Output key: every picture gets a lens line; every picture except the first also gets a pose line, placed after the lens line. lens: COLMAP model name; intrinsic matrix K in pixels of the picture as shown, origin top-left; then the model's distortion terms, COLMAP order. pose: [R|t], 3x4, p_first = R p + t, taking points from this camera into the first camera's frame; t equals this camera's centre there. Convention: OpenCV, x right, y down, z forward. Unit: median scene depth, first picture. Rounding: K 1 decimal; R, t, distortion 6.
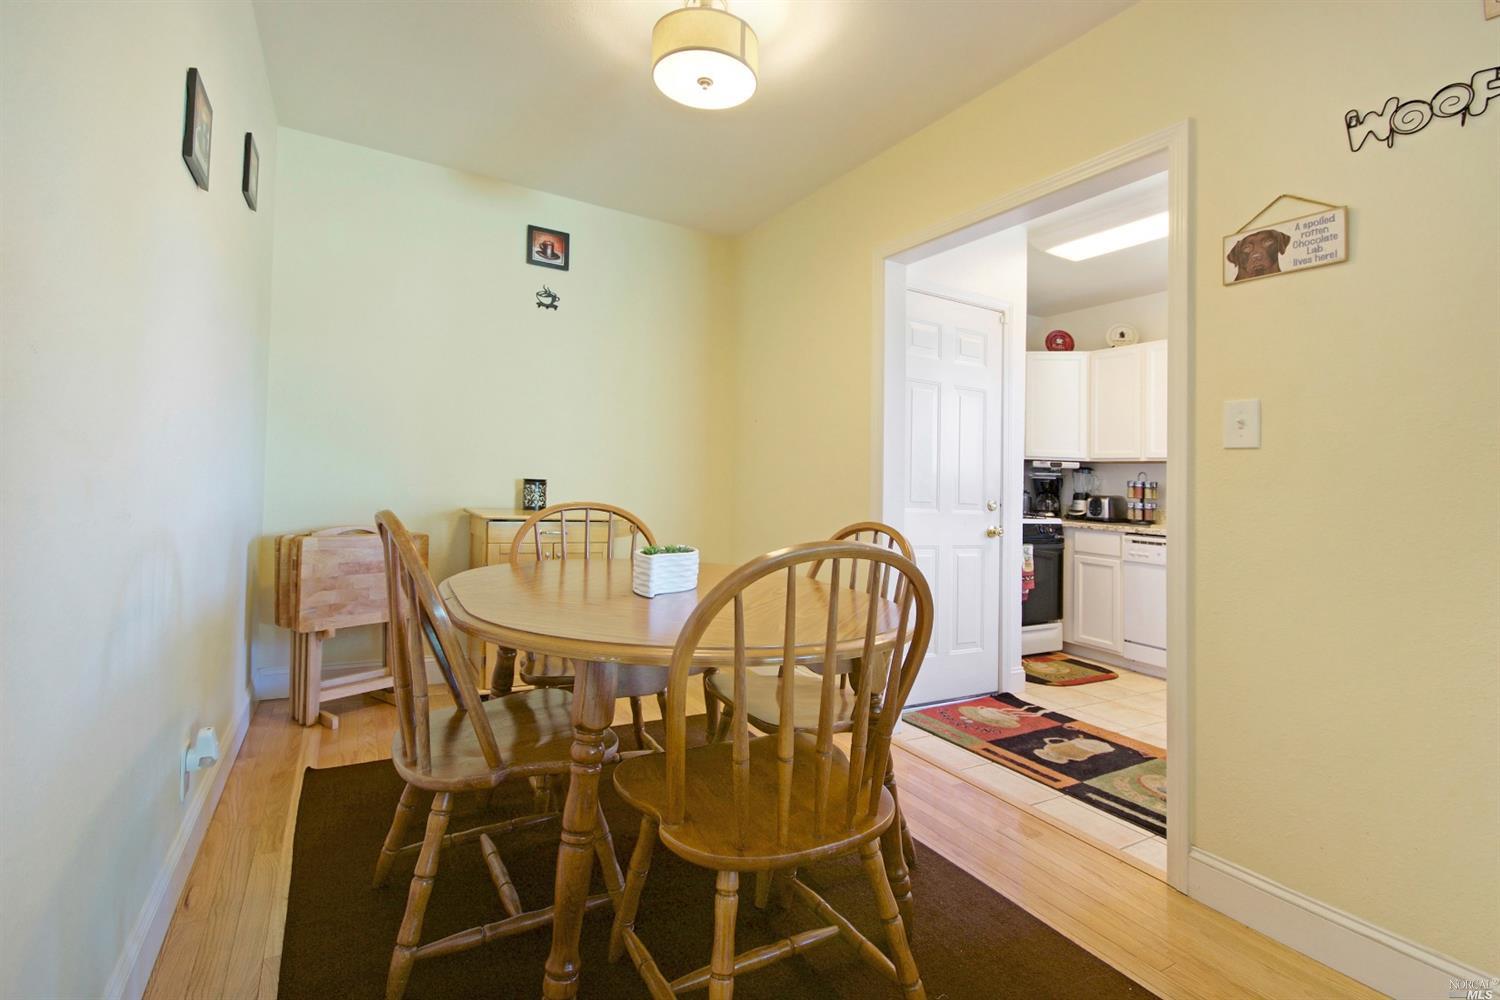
lens RADIAL K [[673.9, 0, 750.0], [0, 673.9, 500.0], [0, 0, 1]] dist [0.000744, 0.000078]
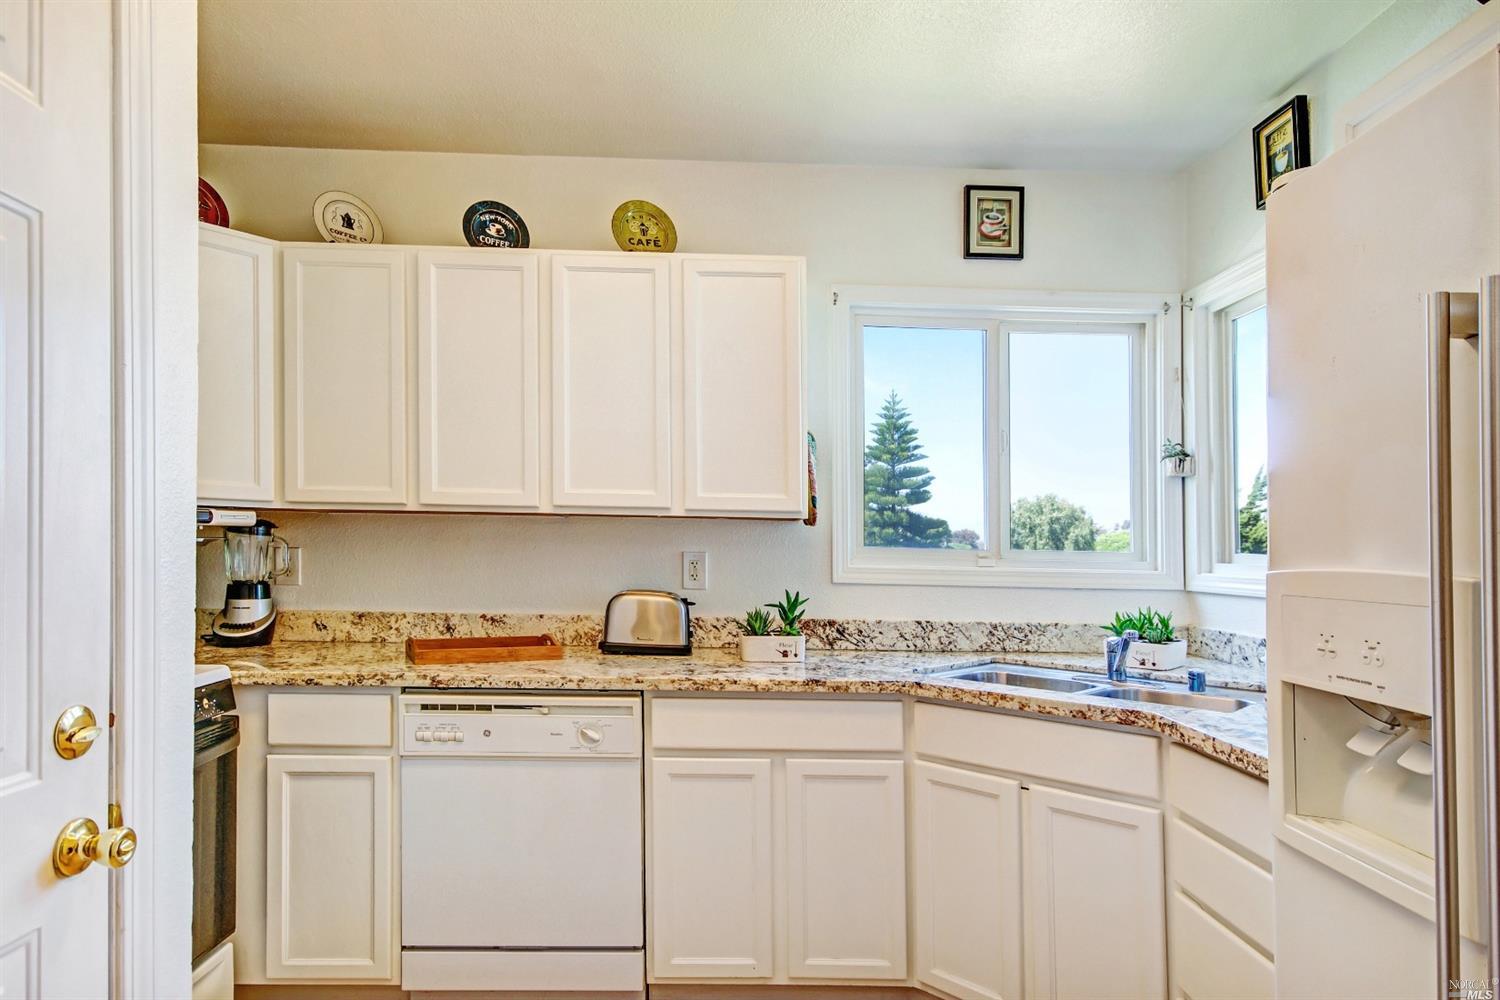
lens RADIAL K [[918.0, 0, 750.1], [0, 918.0, 527.2], [0, 0, 1]] dist [0.000535, -0.061772]
pose [[0.483471, -0.002478, 0.875357, 0.178779], [0.030005, 0.999455, -0.013743, -0.033711], [-0.874846, 0.032909, 0.483282, 0.554917]]
